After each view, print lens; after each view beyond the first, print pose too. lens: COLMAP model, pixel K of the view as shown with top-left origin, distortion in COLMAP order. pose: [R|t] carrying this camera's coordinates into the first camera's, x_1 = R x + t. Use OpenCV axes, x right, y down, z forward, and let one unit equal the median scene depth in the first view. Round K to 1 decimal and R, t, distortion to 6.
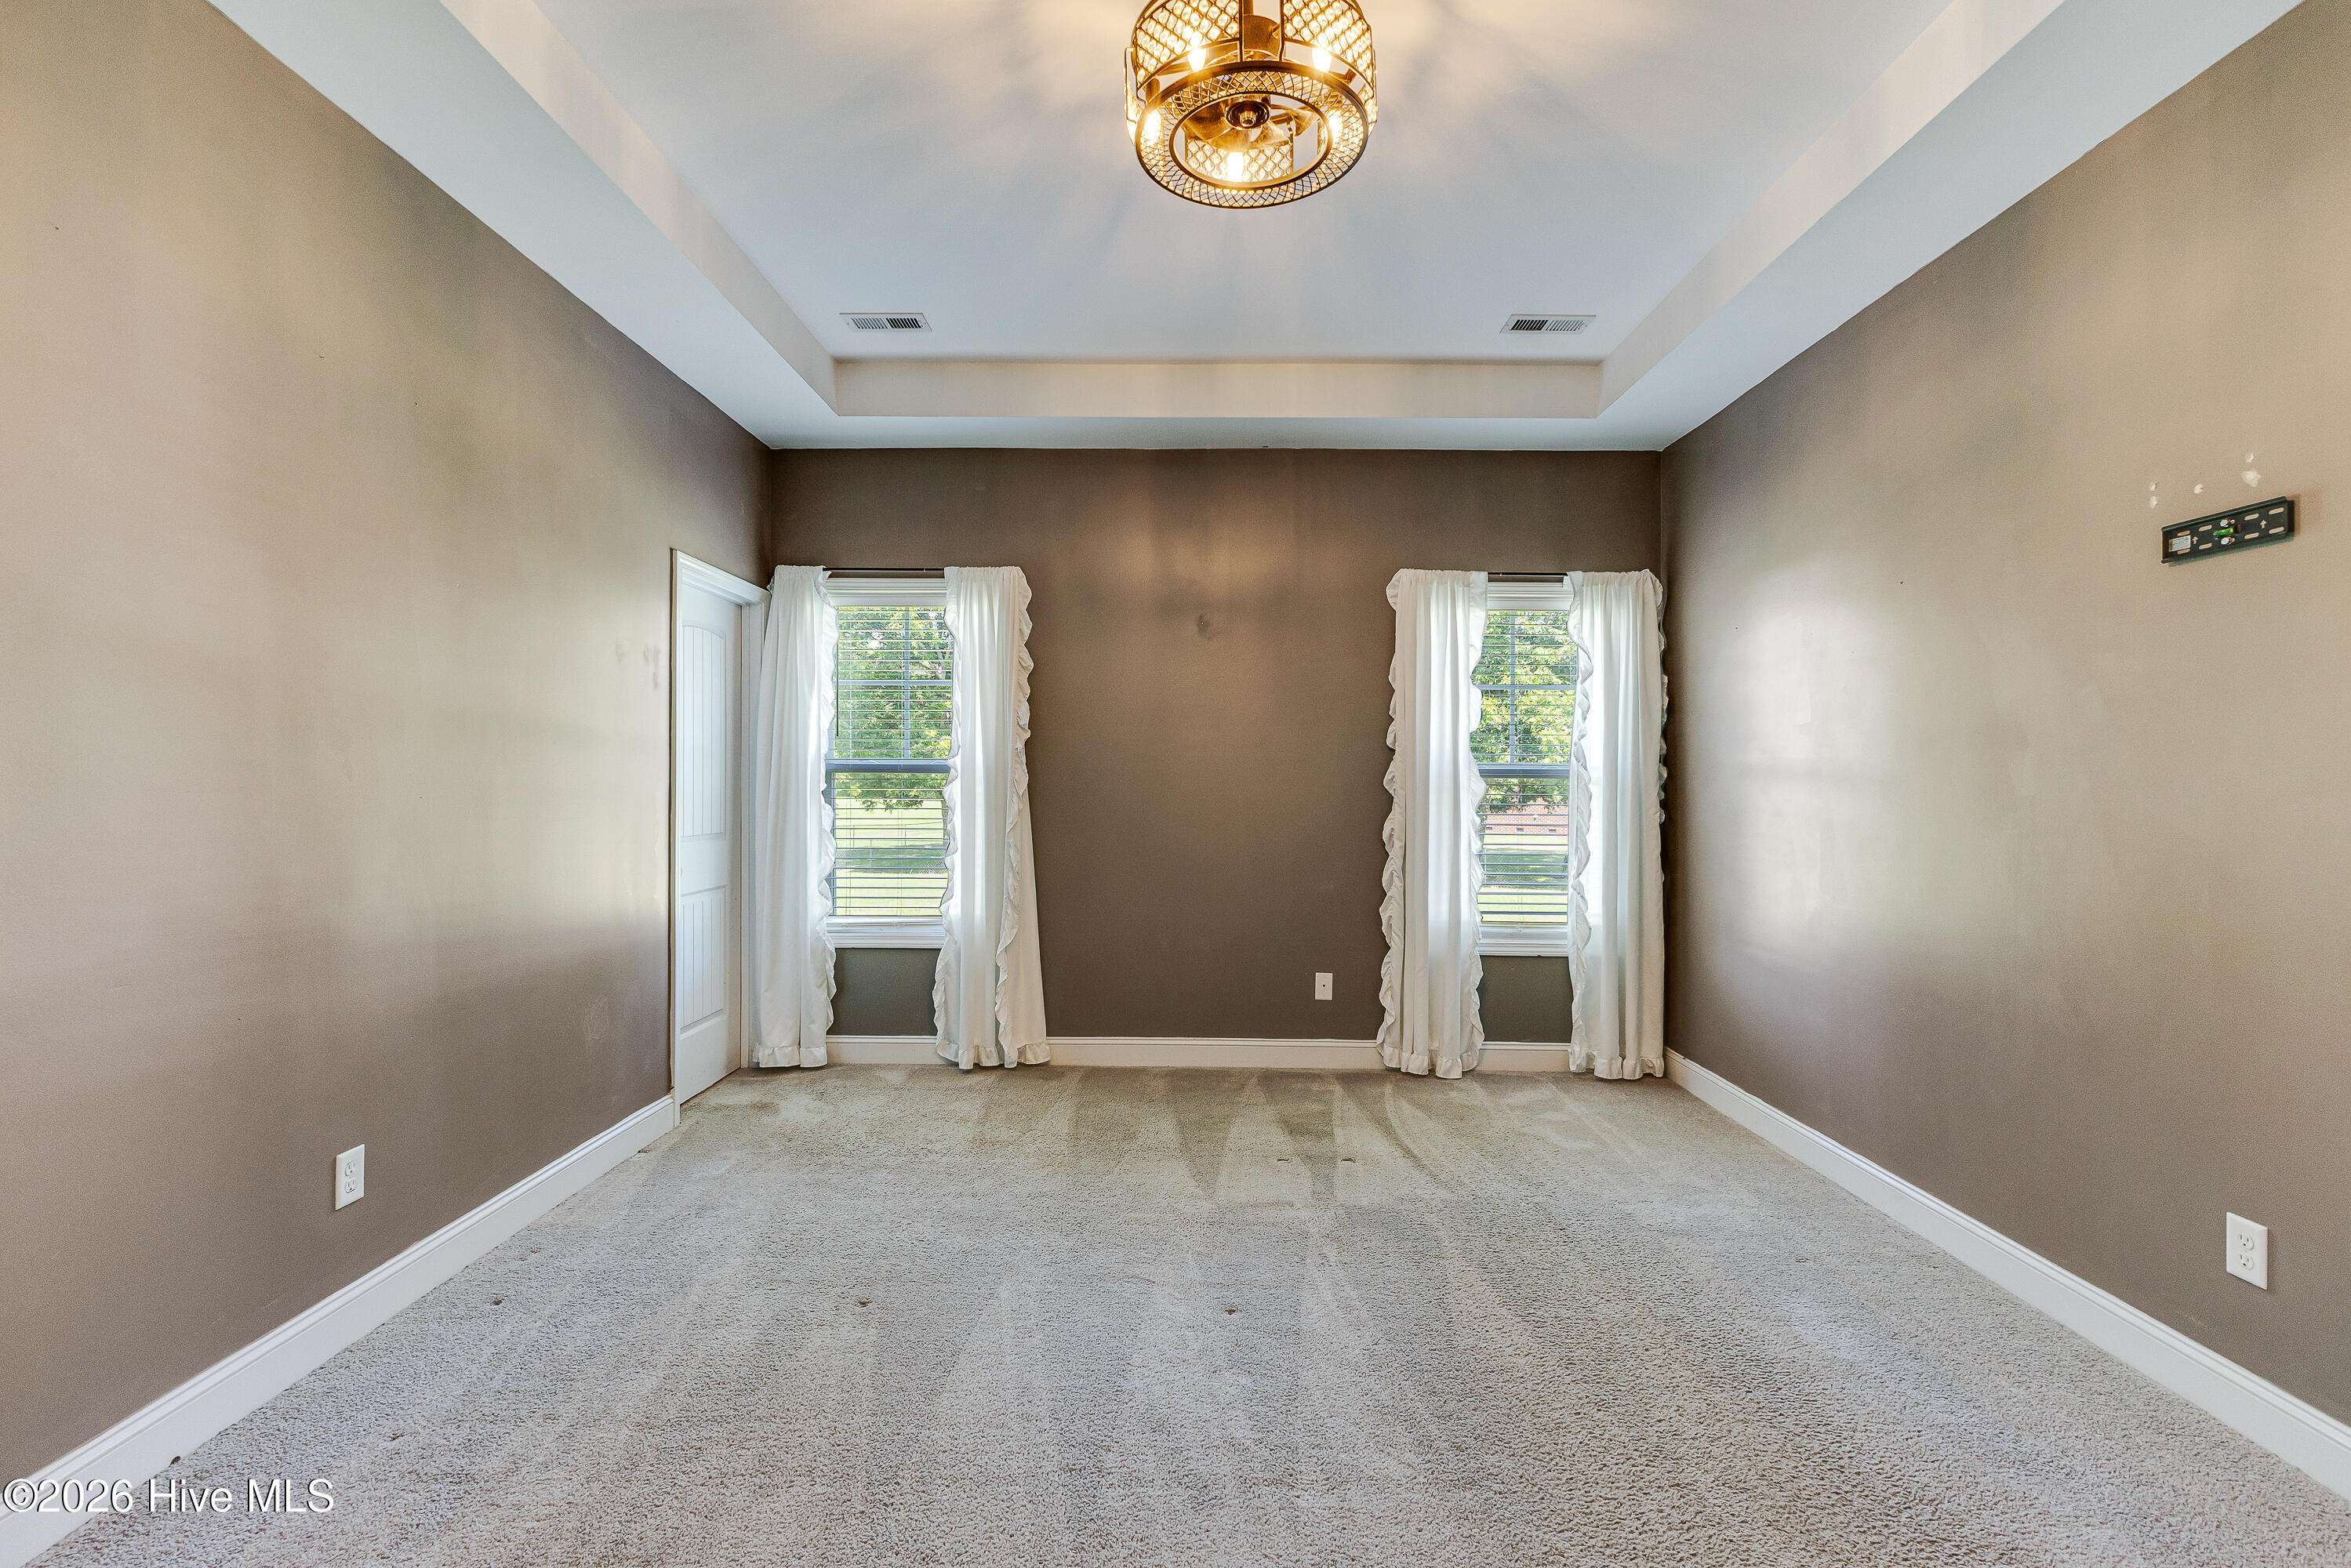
lens RADIAL K [[1030.0, 0, 1174.6], [0, 1030.0, 798.3], [0, 0, 1]] dist [0.012920, -0.003941]
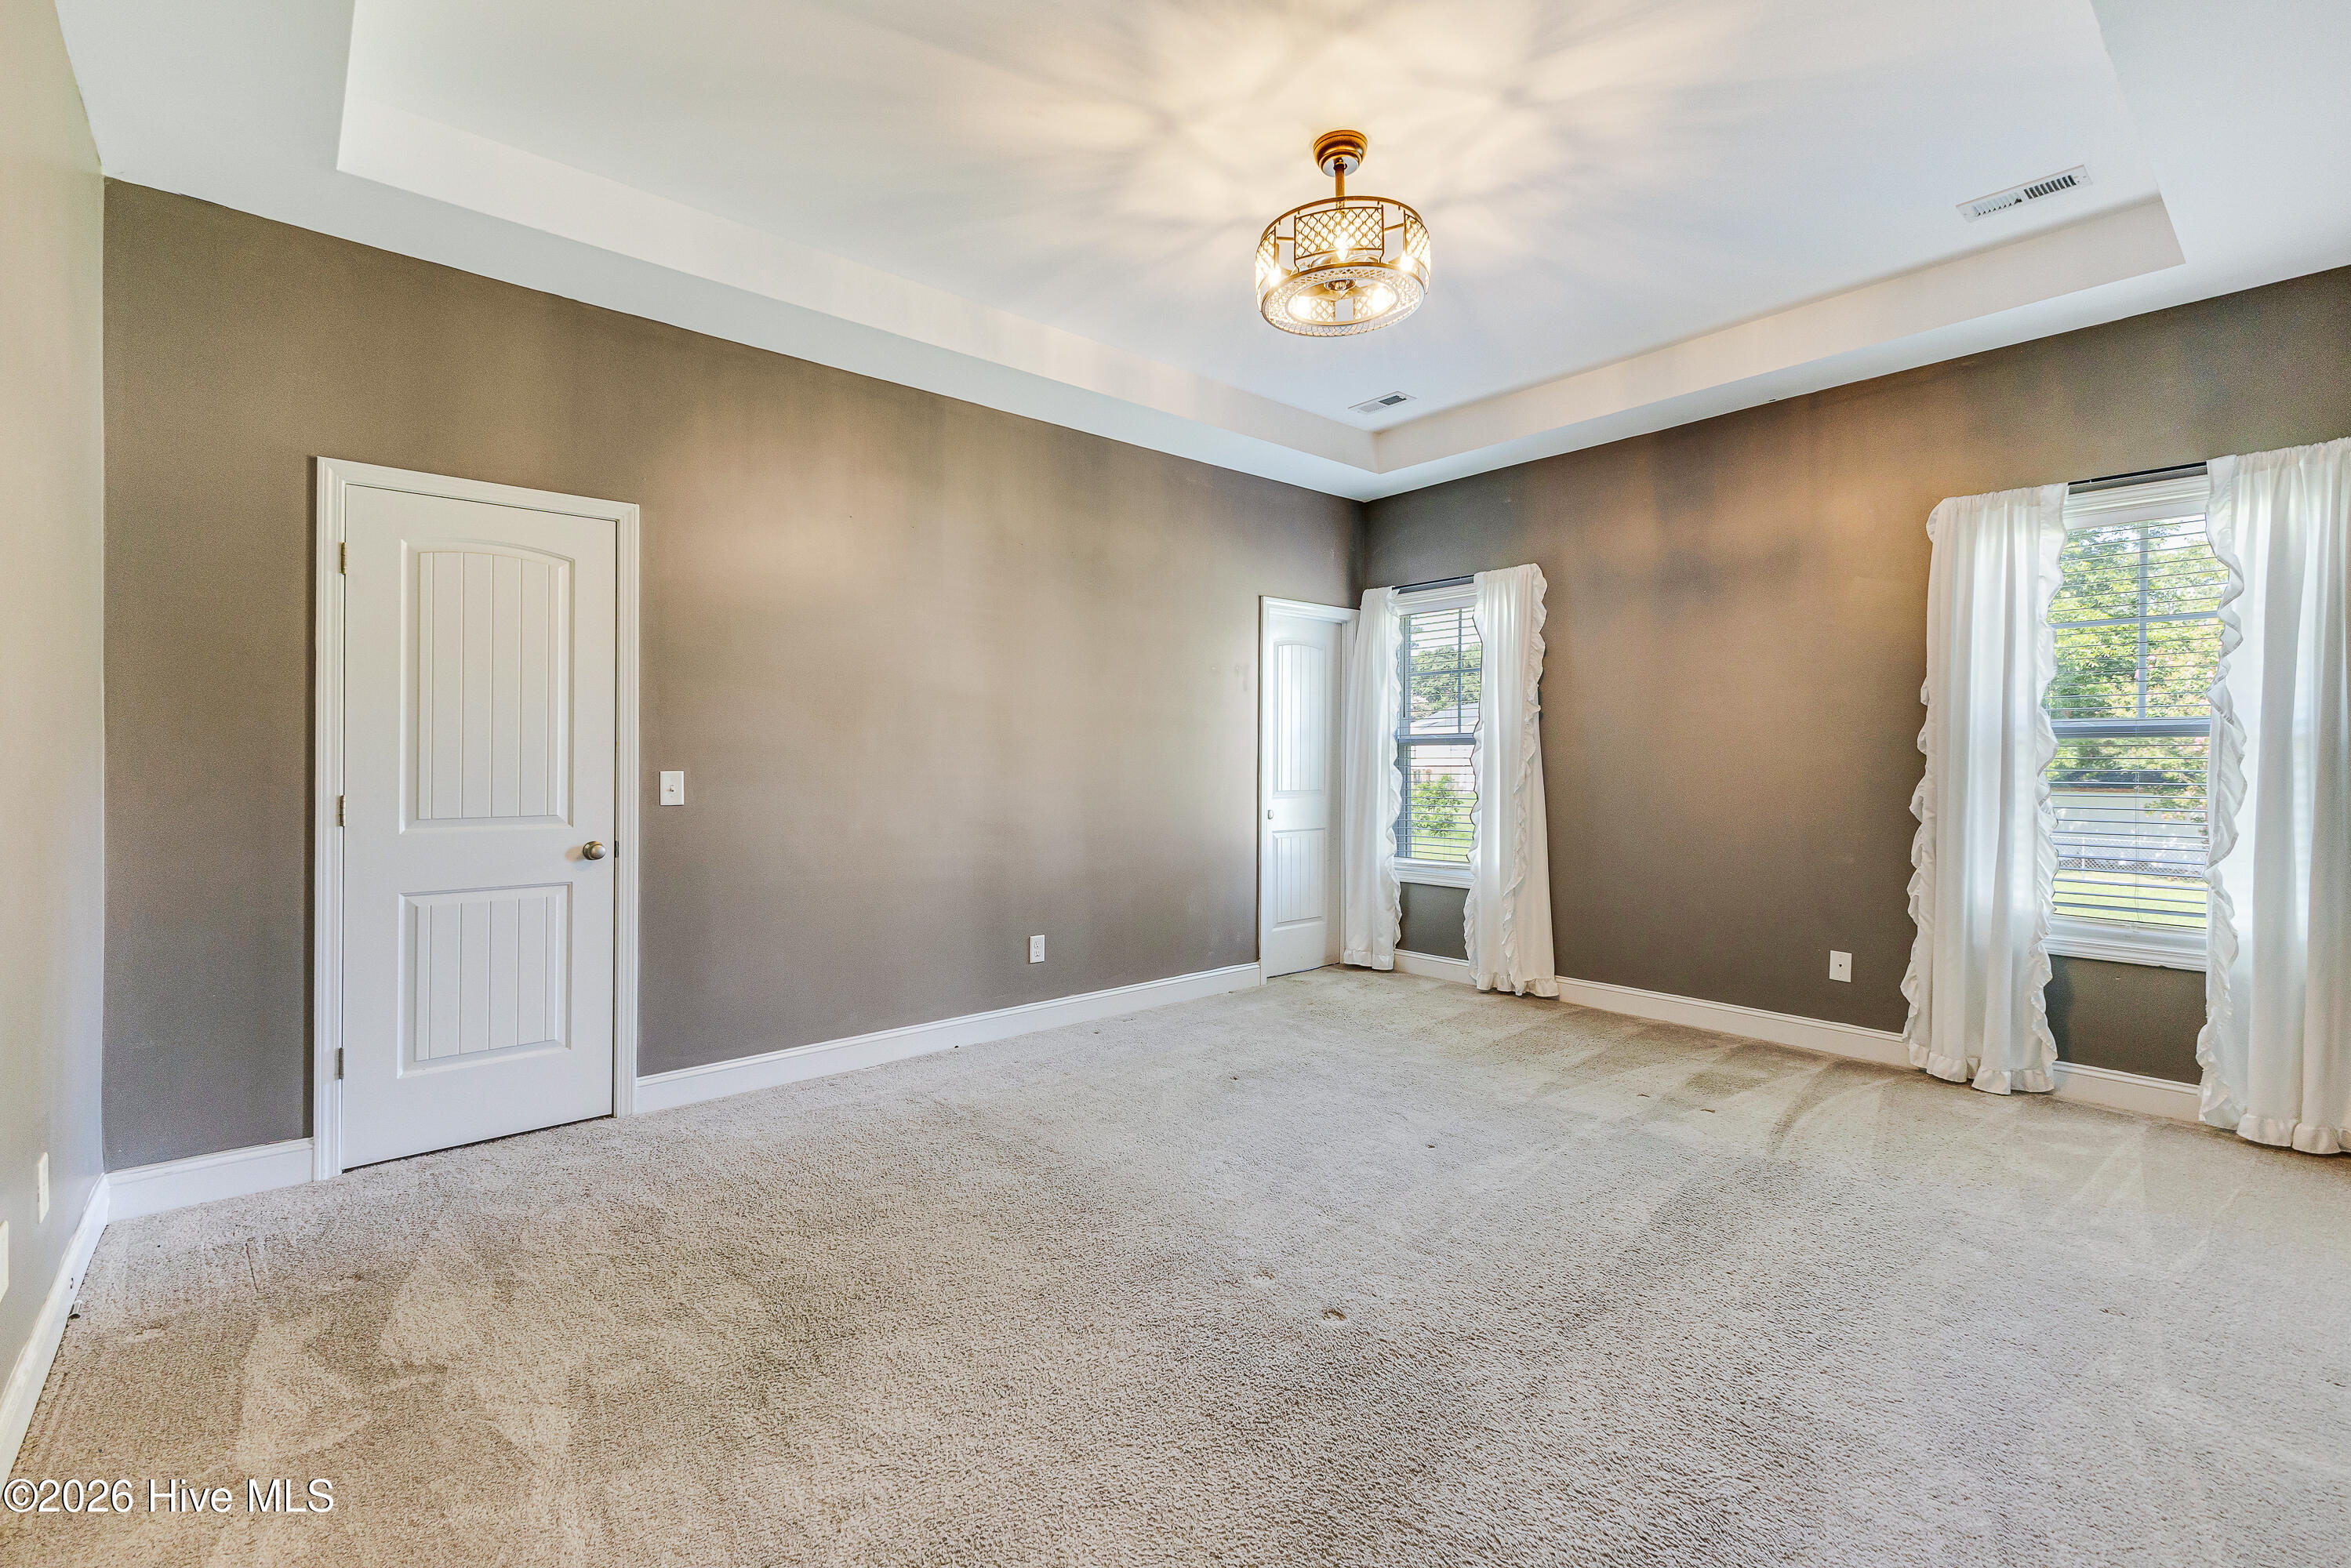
lens RADIAL K [[1030.0, 0, 1179.8], [0, 1030.0, 783.9], [0, 0, 1]] dist [0.012920, -0.003941]
pose [[0.668813, 0.010227, -0.743360, 0.448565], [-0.006314, 0.999947, 0.008076, 0.014953], [0.743404, -0.000708, 0.668842, -0.064552]]
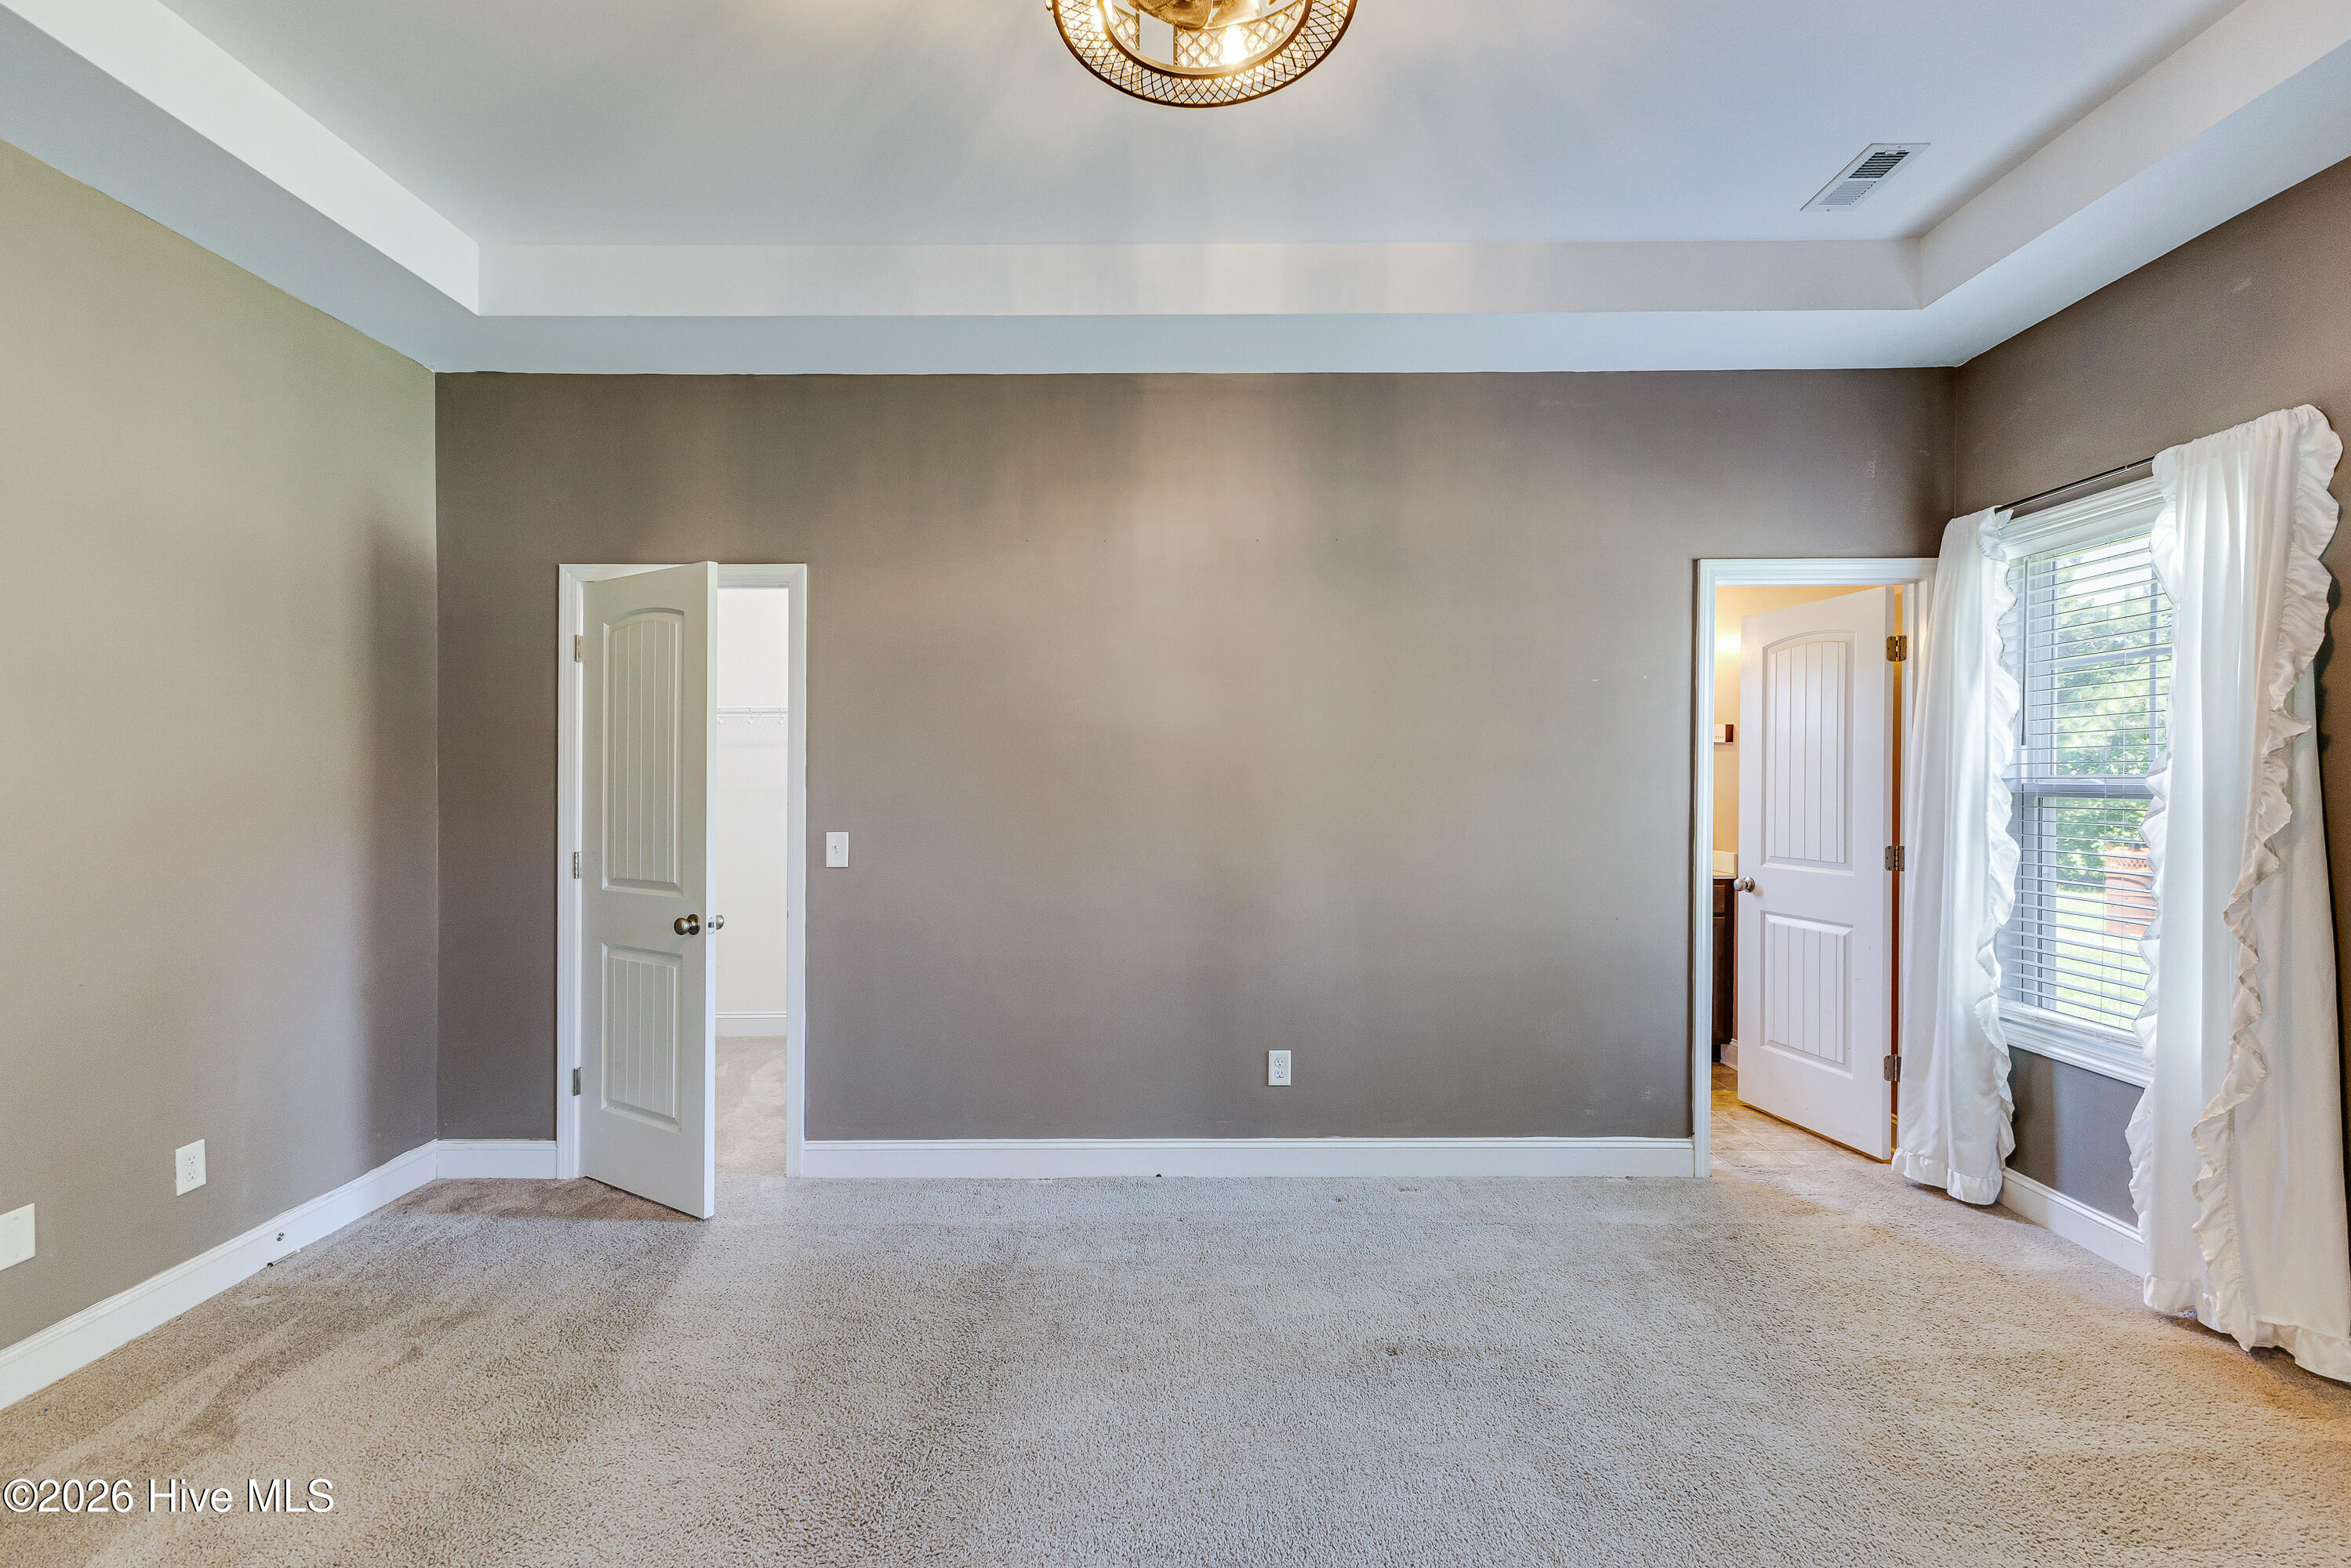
lens RADIAL K [[1030.0, 0, 1196.2], [0, 1030.0, 790.5], [0, 0, 1]] dist [0.012920, -0.003941]
pose [[0.014880, 0.008083, -0.999857, 0.371074], [-0.012597, 0.999889, 0.007895, -0.027312], [0.999810, 0.012478, 0.014980, 0.442490]]
